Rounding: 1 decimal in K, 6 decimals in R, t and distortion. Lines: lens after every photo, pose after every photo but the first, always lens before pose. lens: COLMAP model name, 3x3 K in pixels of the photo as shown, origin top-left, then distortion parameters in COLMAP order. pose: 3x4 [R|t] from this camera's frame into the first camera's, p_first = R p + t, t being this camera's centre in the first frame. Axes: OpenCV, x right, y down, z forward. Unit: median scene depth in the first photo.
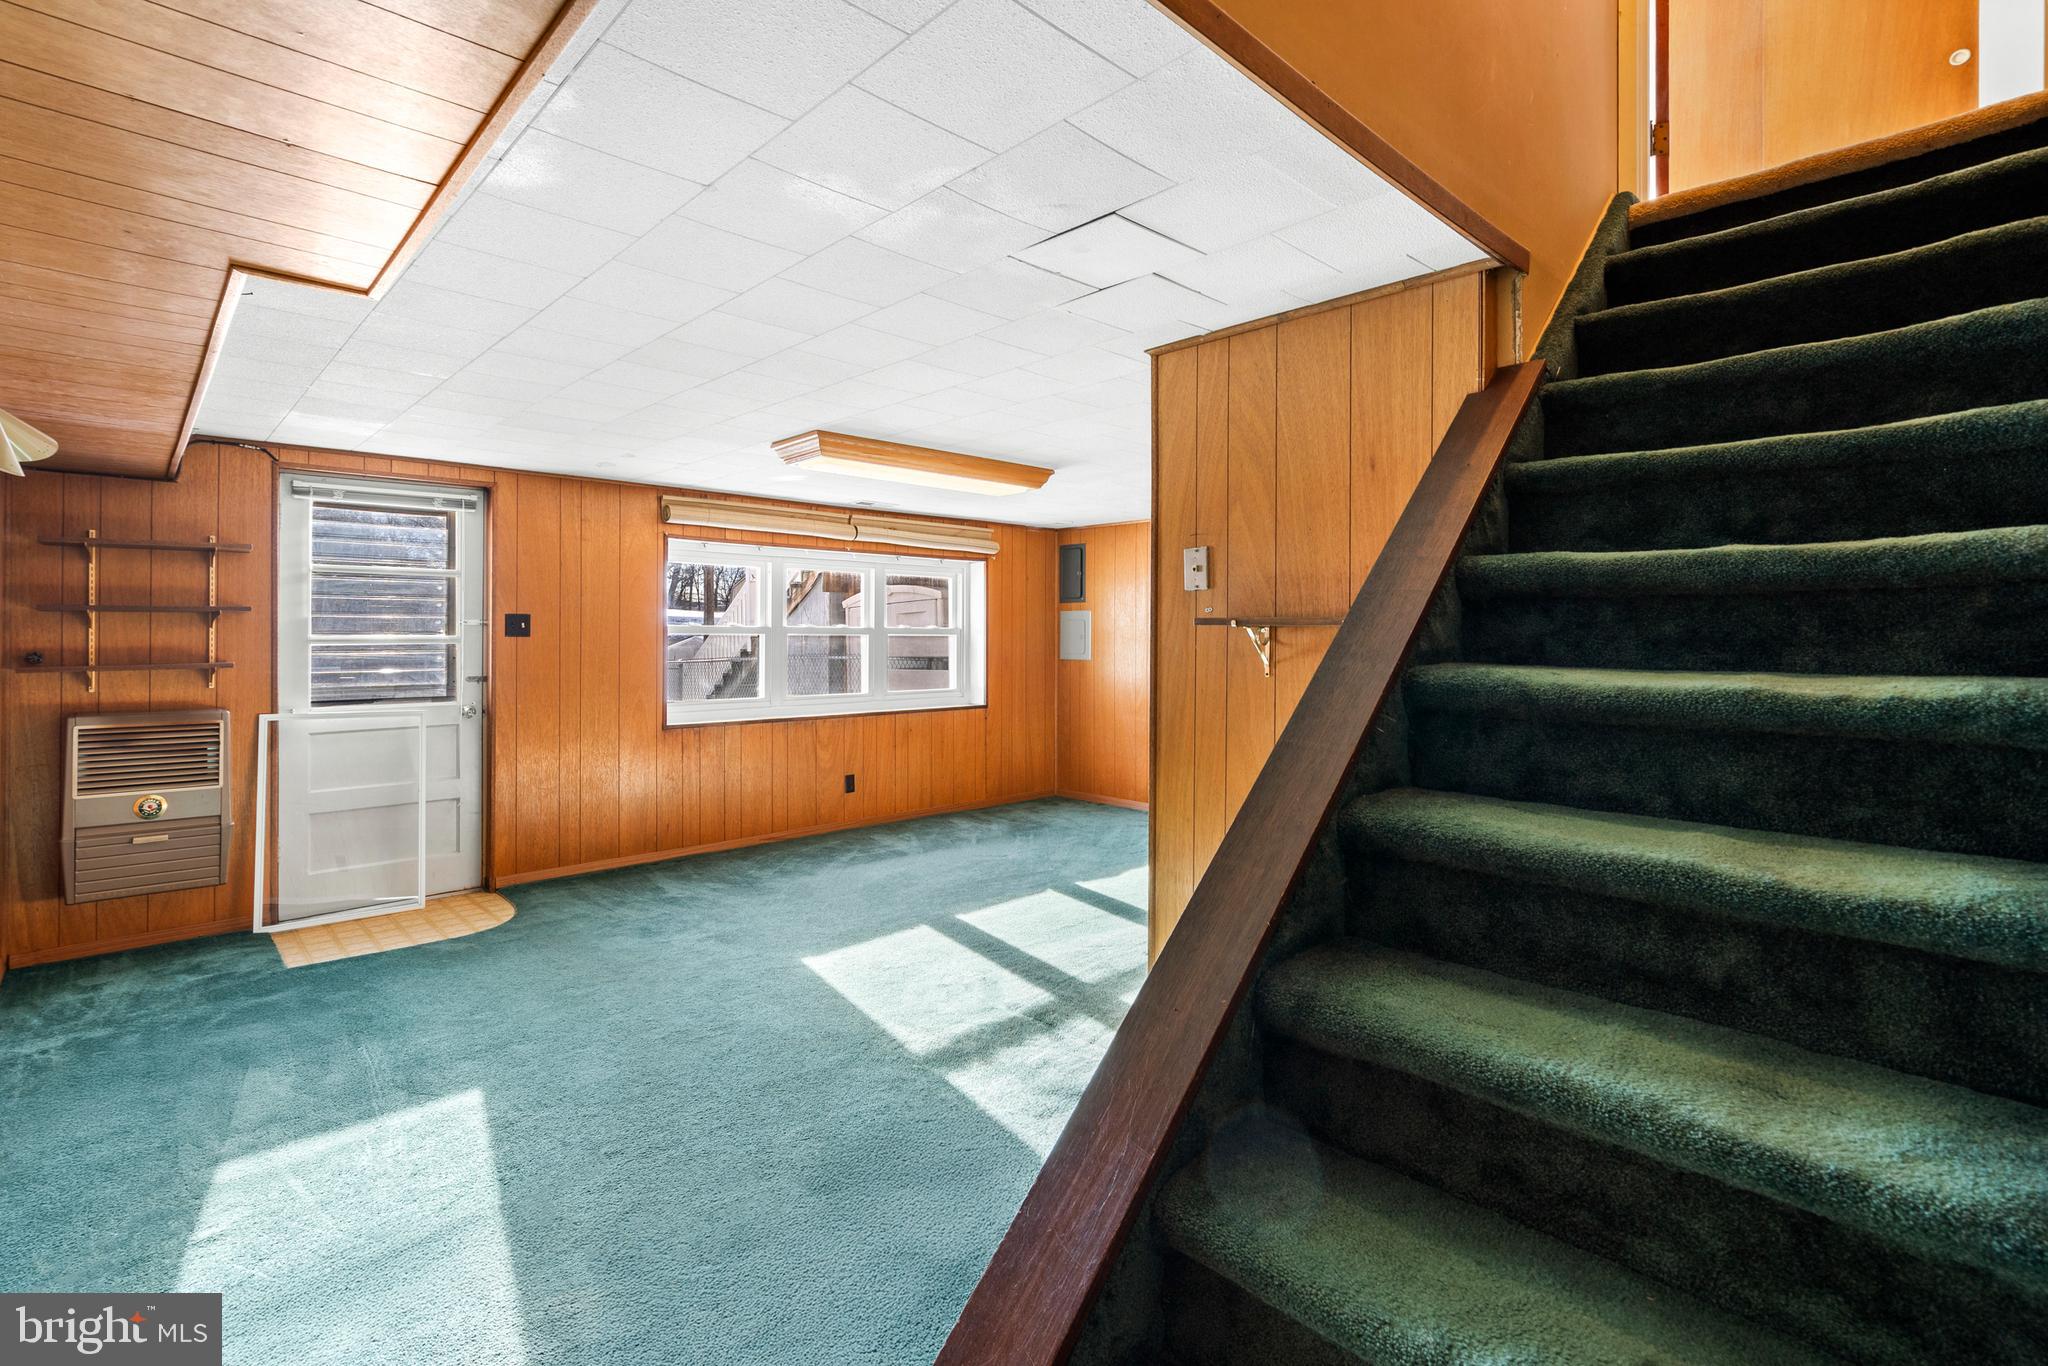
lens RADIAL K [[938.0, 0, 1008.4], [0, 938.0, 650.7], [0, 0, 1]] dist [-0.000694, -0.000209]
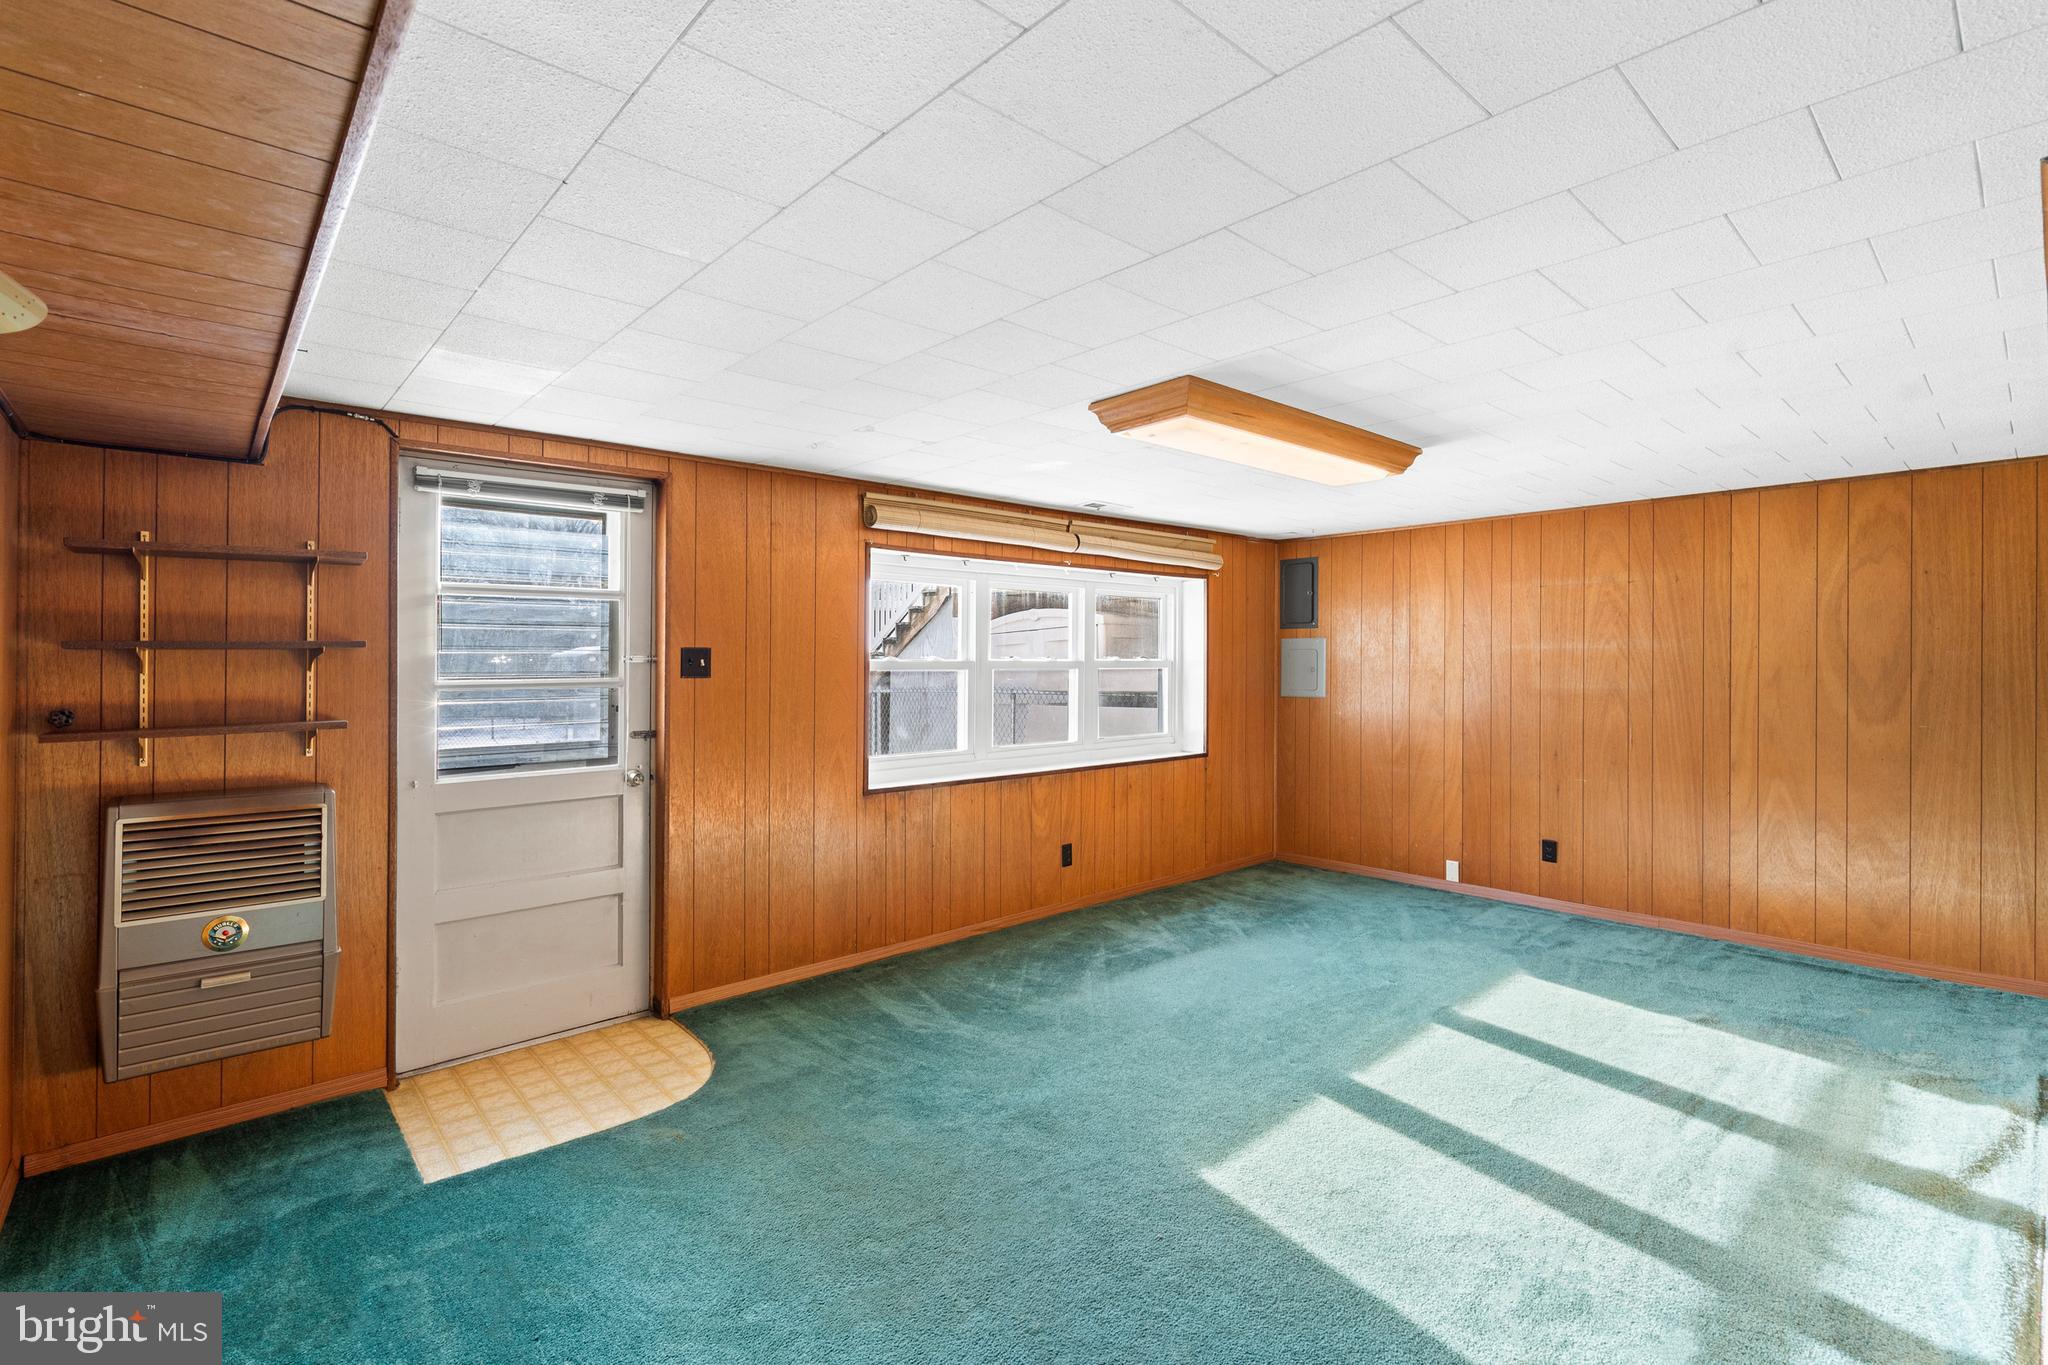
lens RADIAL K [[932.4, 0, 1015.2], [0, 932.4, 669.1], [0, 0, 1]] dist [-0.000712, -0.000416]
pose [[0.999428, -0.004956, -0.033452, -0.256177], [0.004677, 0.999954, -0.008417, -0.015192], [0.033492, 0.008255, 0.999405, 0.274217]]
